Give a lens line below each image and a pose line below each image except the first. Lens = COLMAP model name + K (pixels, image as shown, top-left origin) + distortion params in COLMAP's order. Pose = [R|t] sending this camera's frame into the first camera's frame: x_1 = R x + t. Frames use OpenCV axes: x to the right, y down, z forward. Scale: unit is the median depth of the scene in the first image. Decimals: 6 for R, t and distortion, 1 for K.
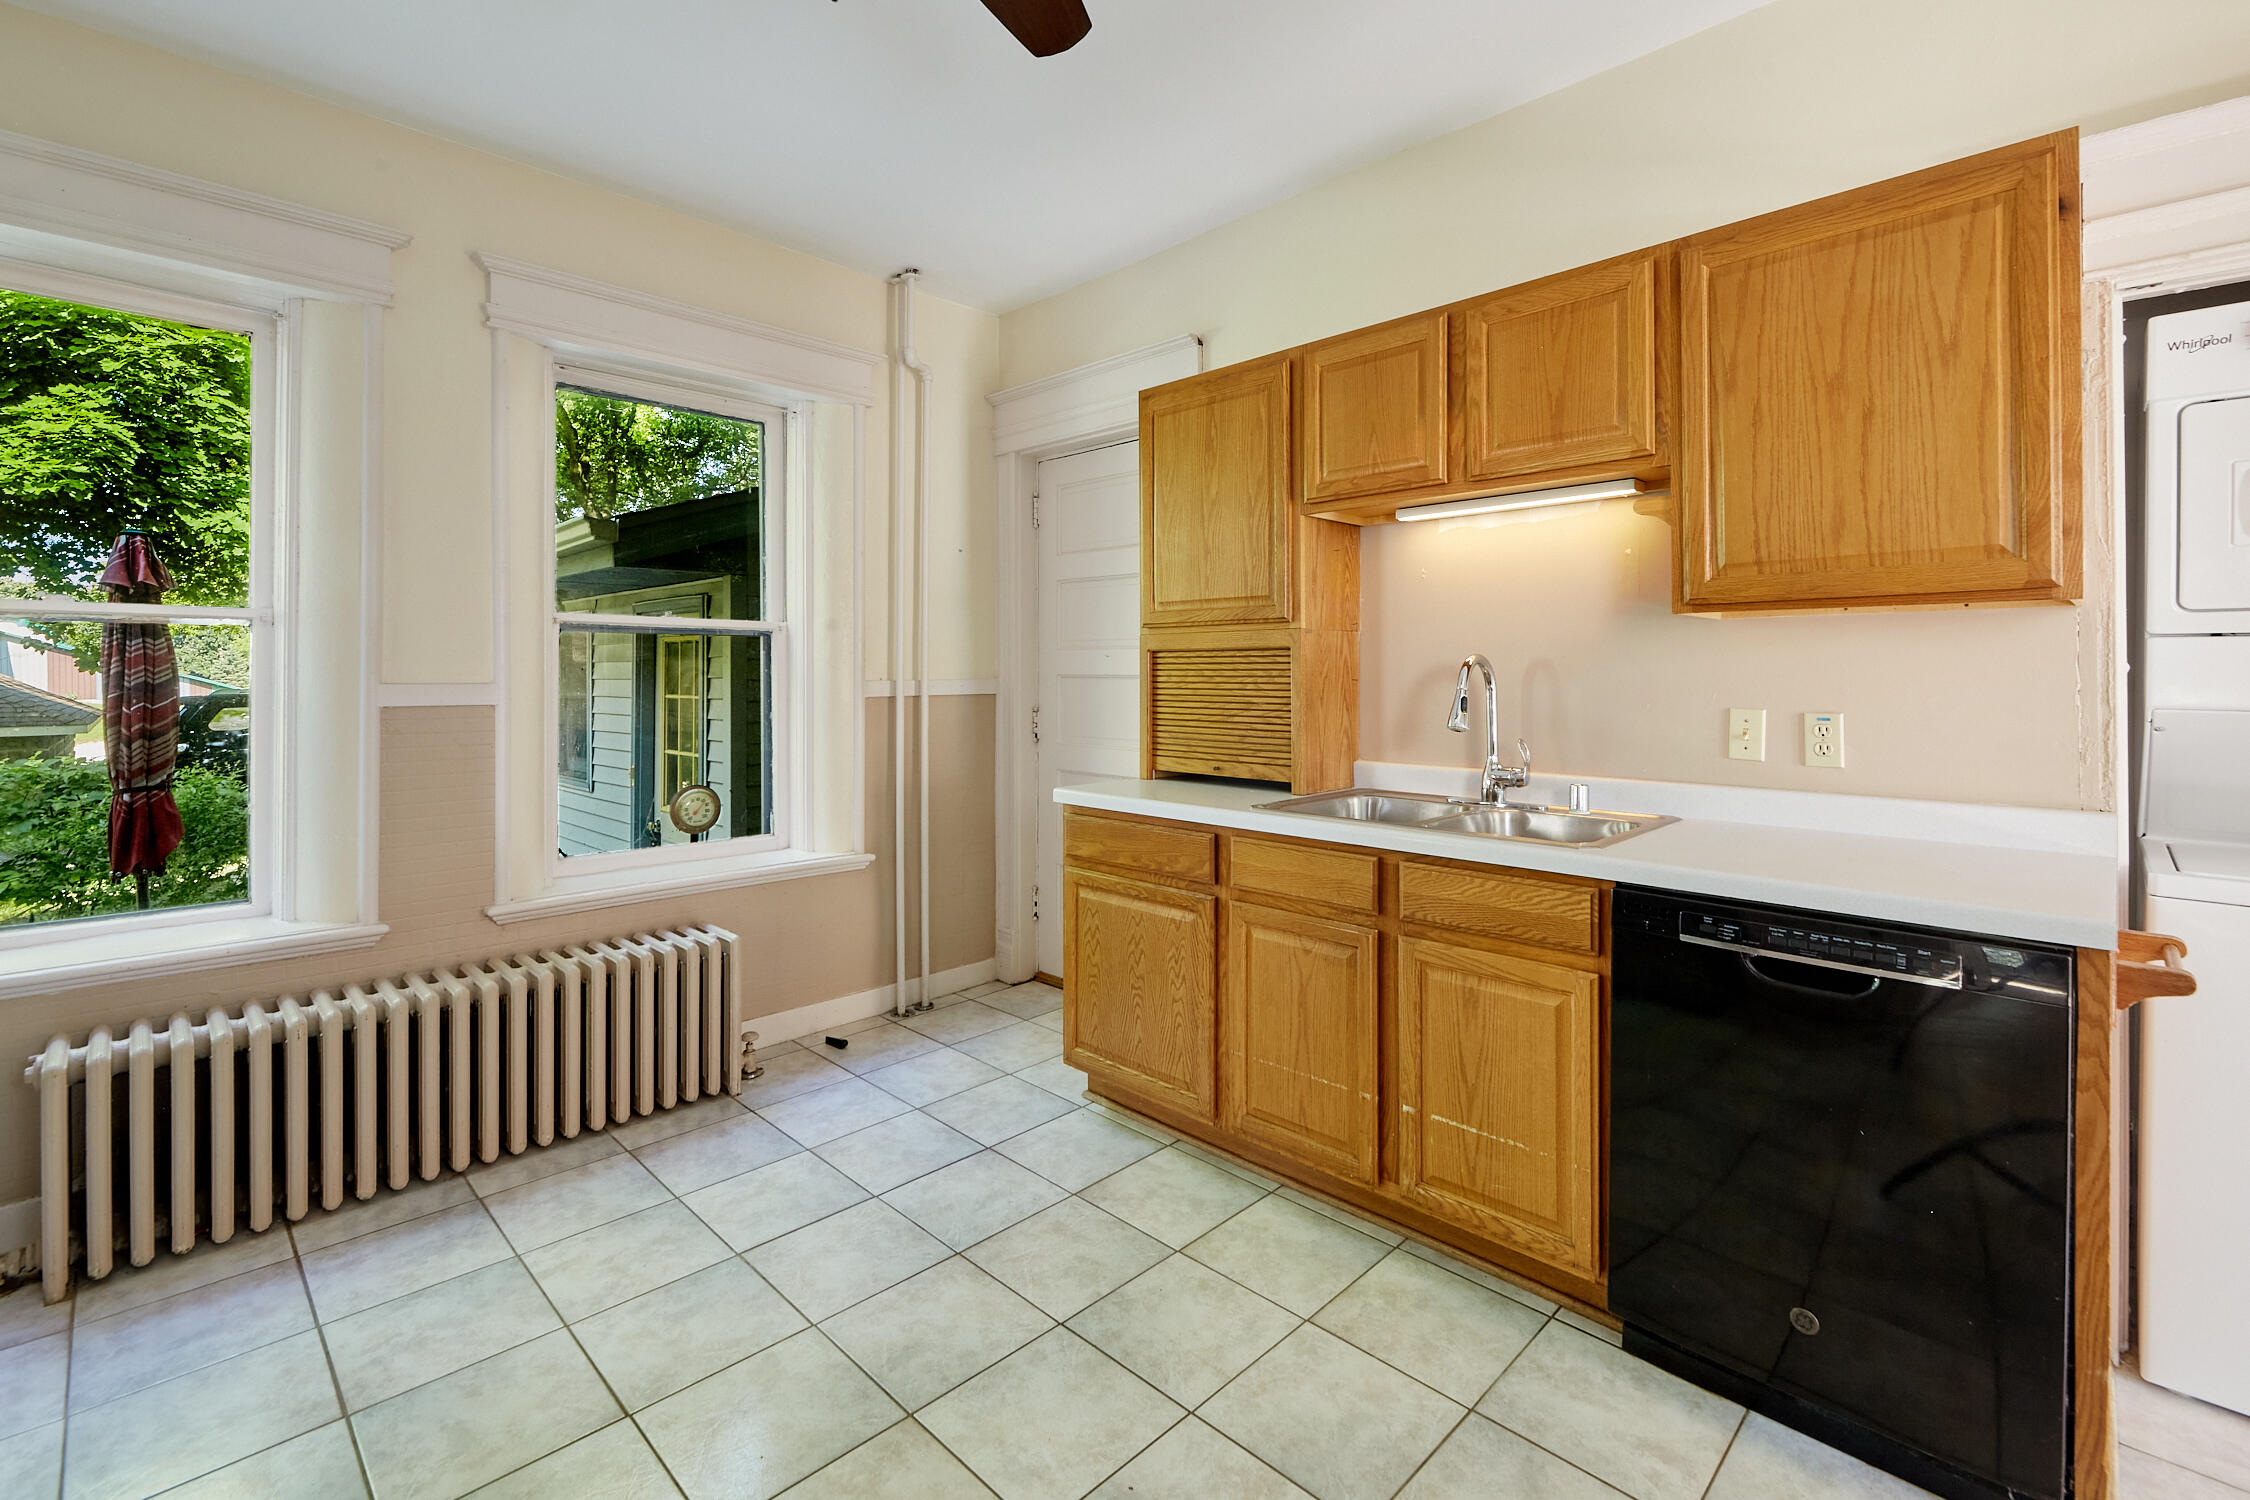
lens RADIAL K [[991.2, 0, 1134.7], [0, 991.2, 670.5], [0, 0, 1]] dist [0.003887, -0.000301]
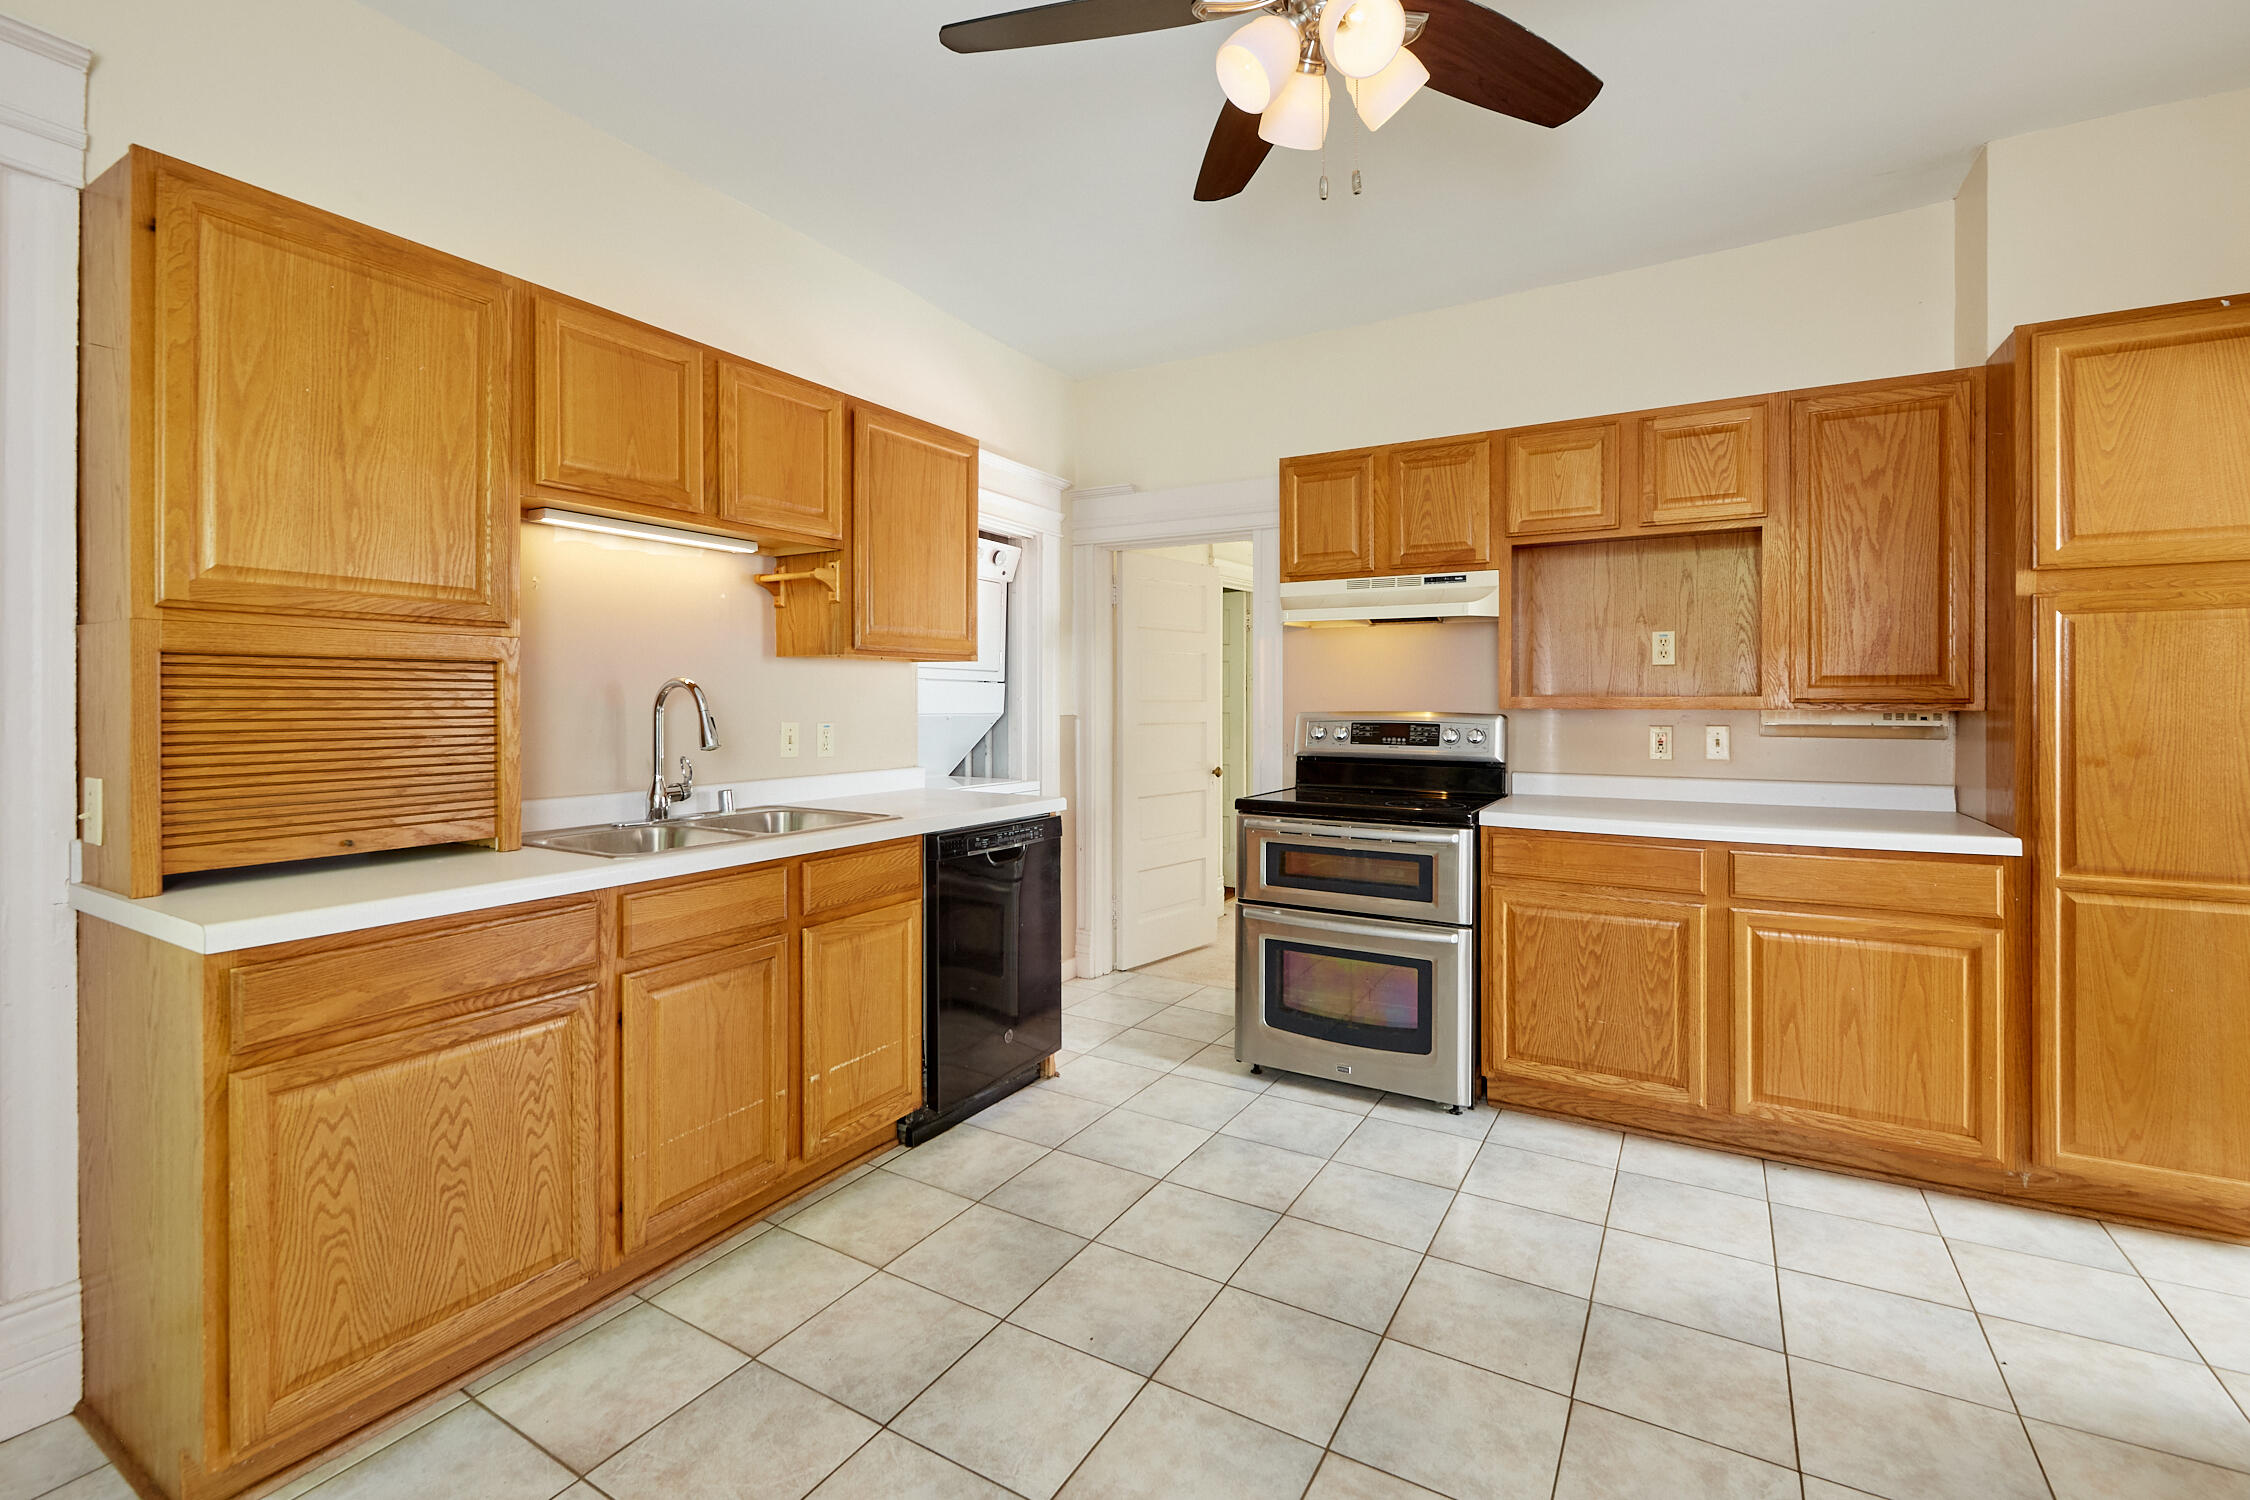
lens RADIAL K [[991.2, 0, 1102.3], [0, 991.2, 706.4], [0, 0, 1]] dist [0.003887, -0.000301]
pose [[-0.225821, -0.001335, 0.974168, -0.783101], [0.002071, 0.999996, 0.001851, 0.012823], [-0.974167, 0.002436, -0.225818, 0.807800]]
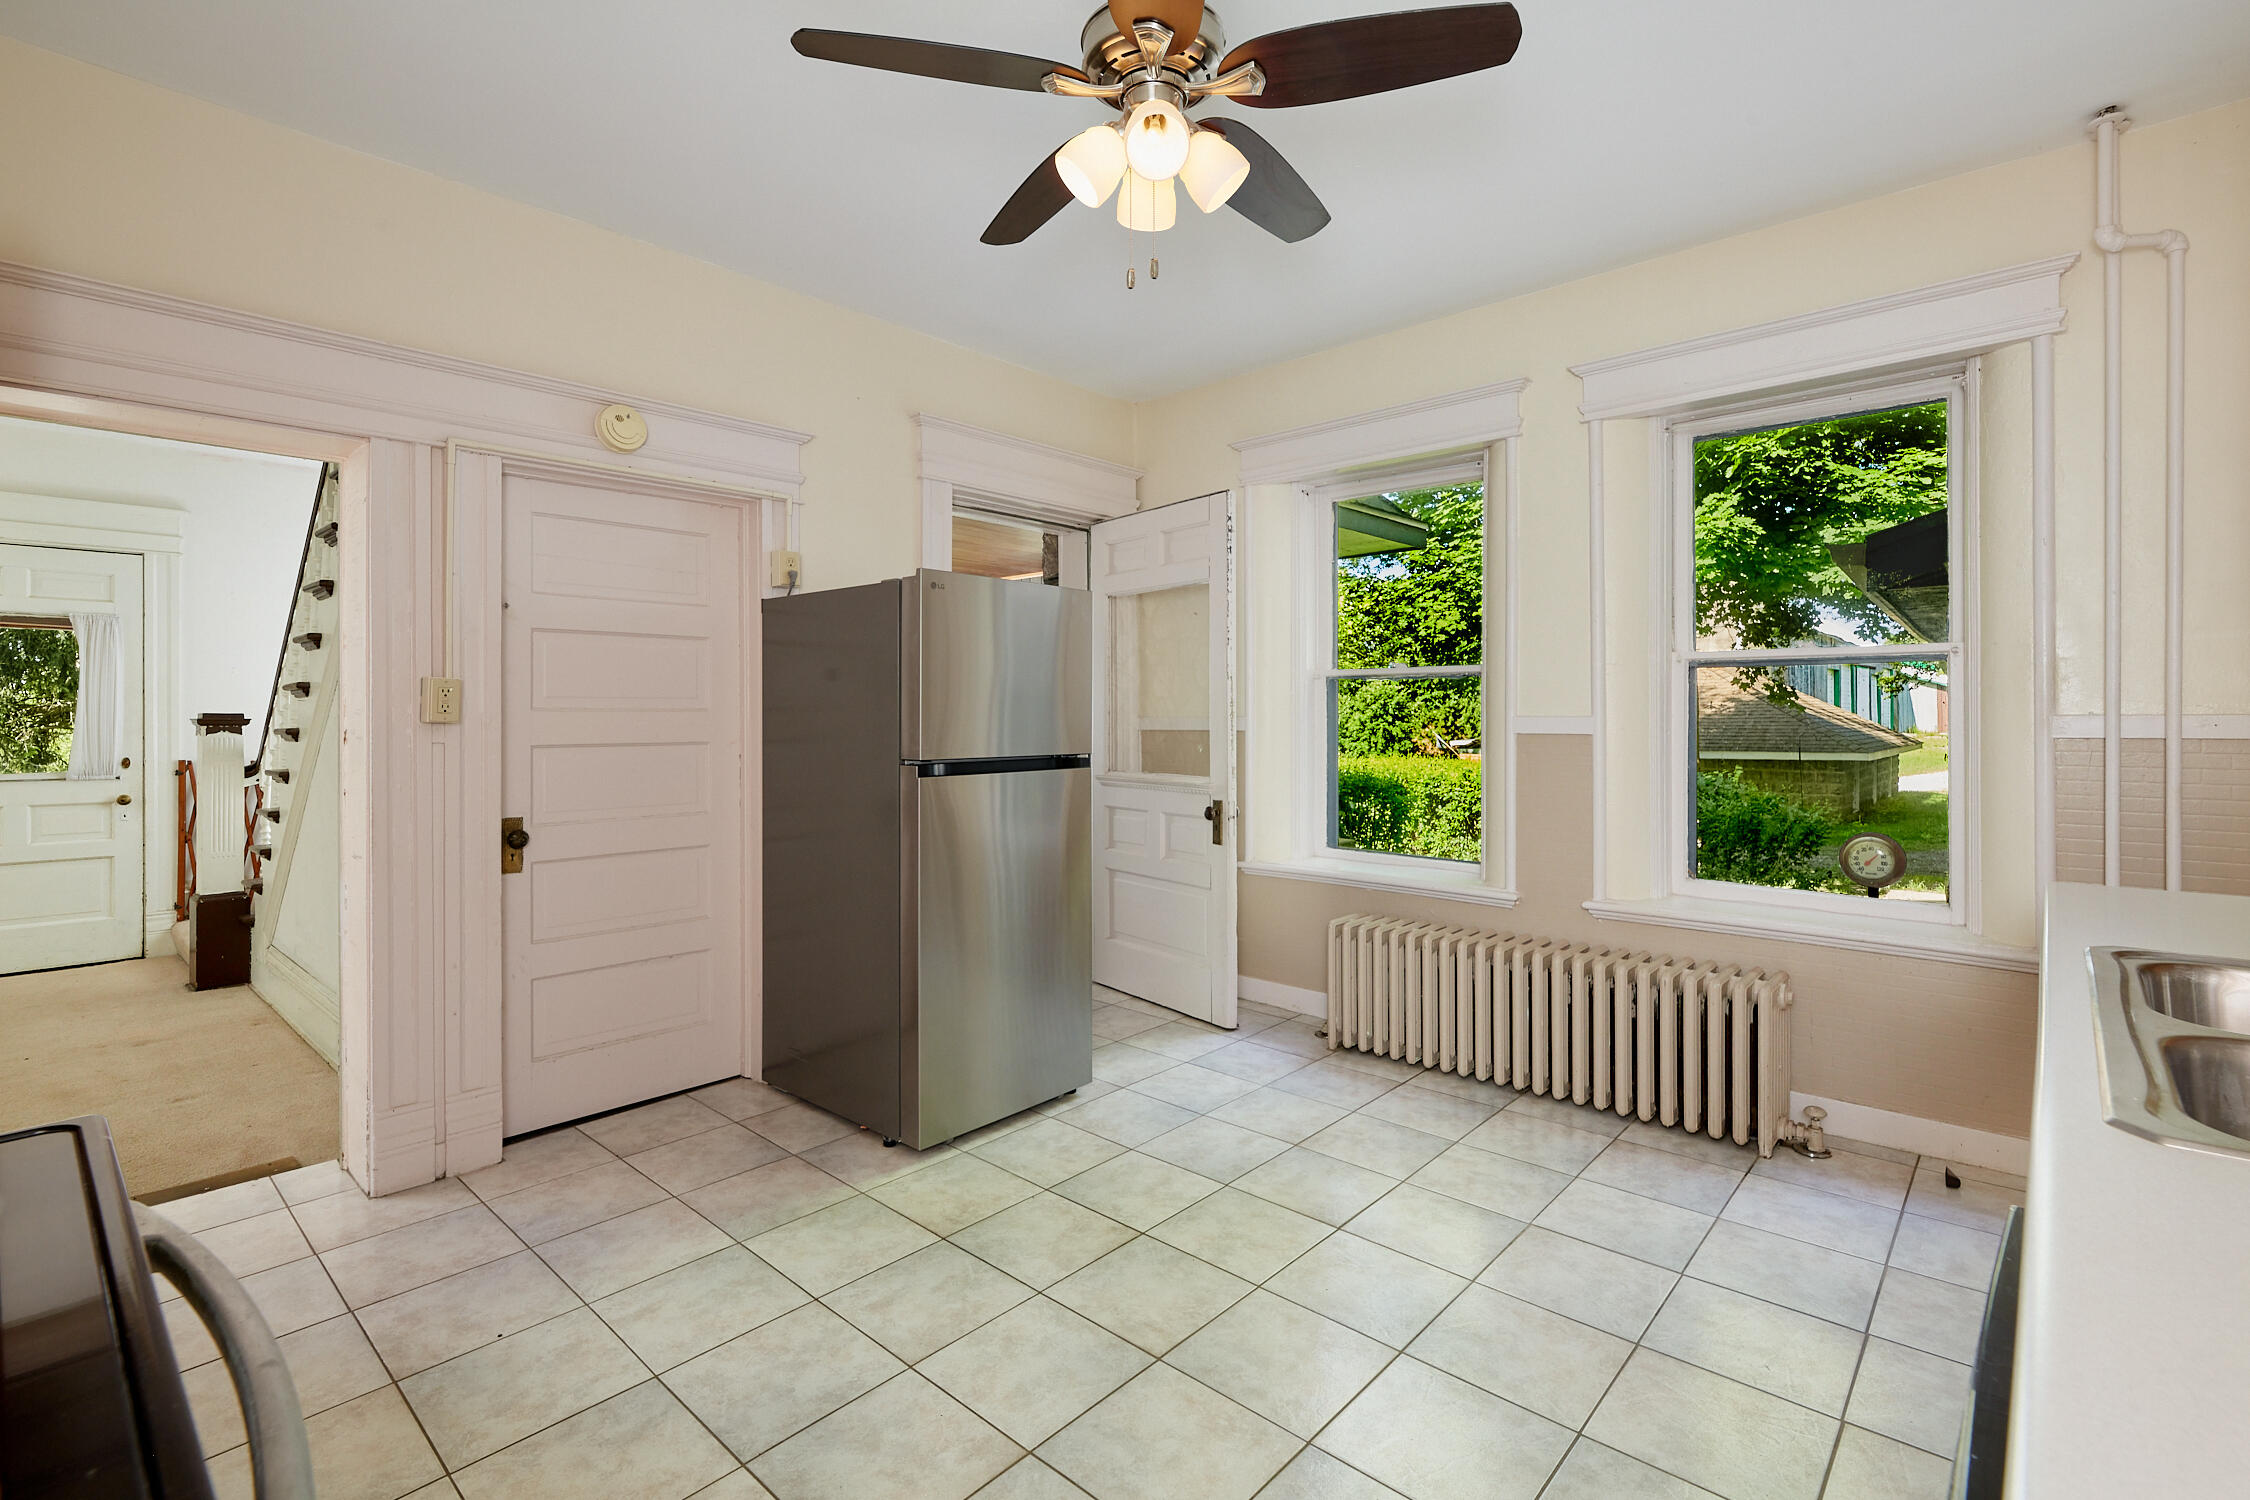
lens RADIAL K [[1007.5, 0, 1139.6], [0, 1007.5, 726.1], [0, 0, 1]] dist [0.002214, 0.000232]
pose [[0.060735, 0.006460, -0.998133, 0.635531], [0.005191, 0.999963, 0.006788, 0.014925], [0.998140, -0.005594, 0.060699, 0.446190]]
